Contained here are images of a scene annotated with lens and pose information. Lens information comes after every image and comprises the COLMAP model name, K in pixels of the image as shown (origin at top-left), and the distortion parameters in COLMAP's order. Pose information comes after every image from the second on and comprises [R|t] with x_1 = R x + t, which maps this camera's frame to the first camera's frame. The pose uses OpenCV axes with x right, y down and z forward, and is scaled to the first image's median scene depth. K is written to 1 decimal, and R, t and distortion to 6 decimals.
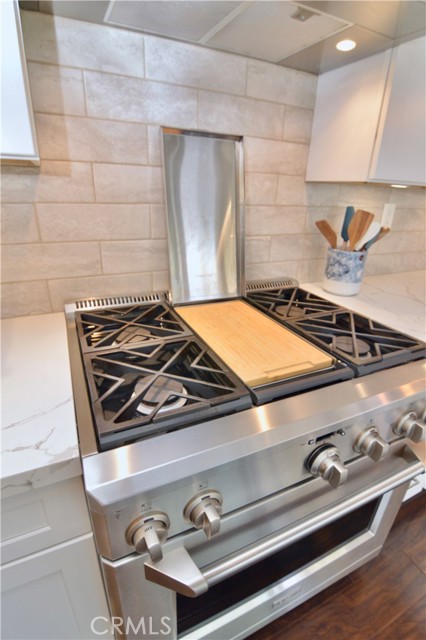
lens RADIAL K [[316.5, 0, 215.2], [0, 316.5, 321.0], [0, 0, 1]] dist [-0.010325, -0.009660]
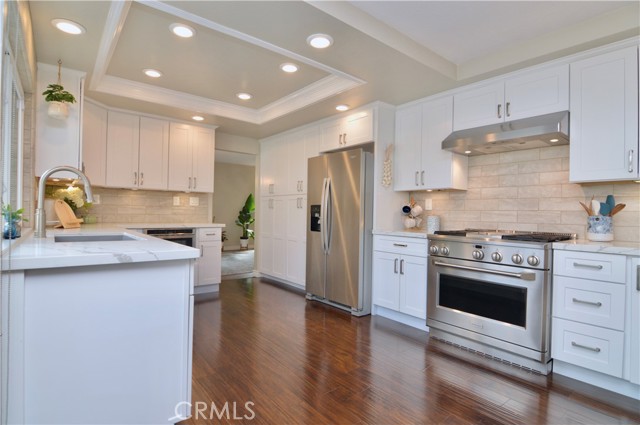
lens RADIAL K [[316.5, 0, 318.2], [0, 316.5, 212.0], [0, 0, 1]] dist [-0.010325, -0.009660]
pose [[0.222553, -0.037093, -0.974215, 2.472774], [-0.392111, 0.911484, -0.124279, 0.833124], [0.892591, 0.409659, 0.188309, -1.097275]]
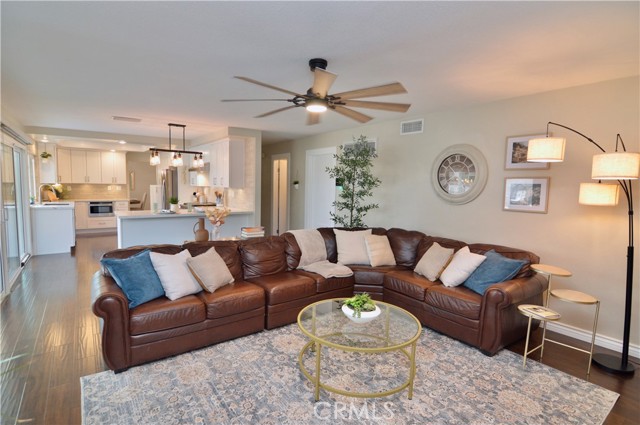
lens RADIAL K [[315.4, 0, 320.0], [0, 315.4, 212.5], [0, 0, 1]] dist [-0.003117, -0.000446]
pose [[0.180695, 0.048215, -0.982357, 8.465035], [-0.398981, 0.916519, -0.028405, -0.753009], [0.898979, 0.397074, 0.184847, 2.296156]]
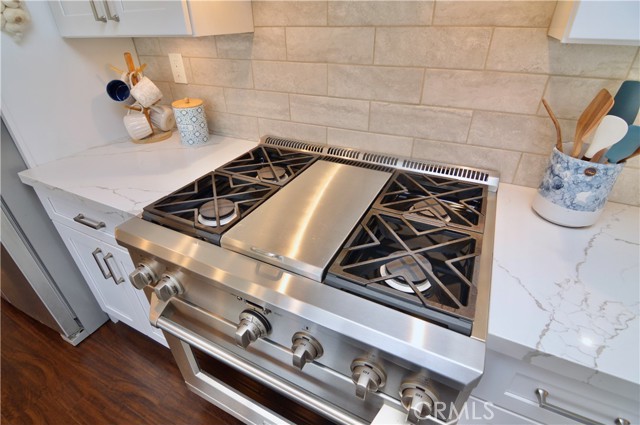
lens RADIAL K [[316.5, 0, 318.2], [0, 316.5, 212.0], [0, 0, 1]] dist [-0.010325, -0.009660]
pose [[0.603136, 0.378309, -0.702218, 0.779205], [-0.273277, 0.925095, 0.263664, -0.189937], [0.749365, 0.032875, 0.661341, 0.302306]]
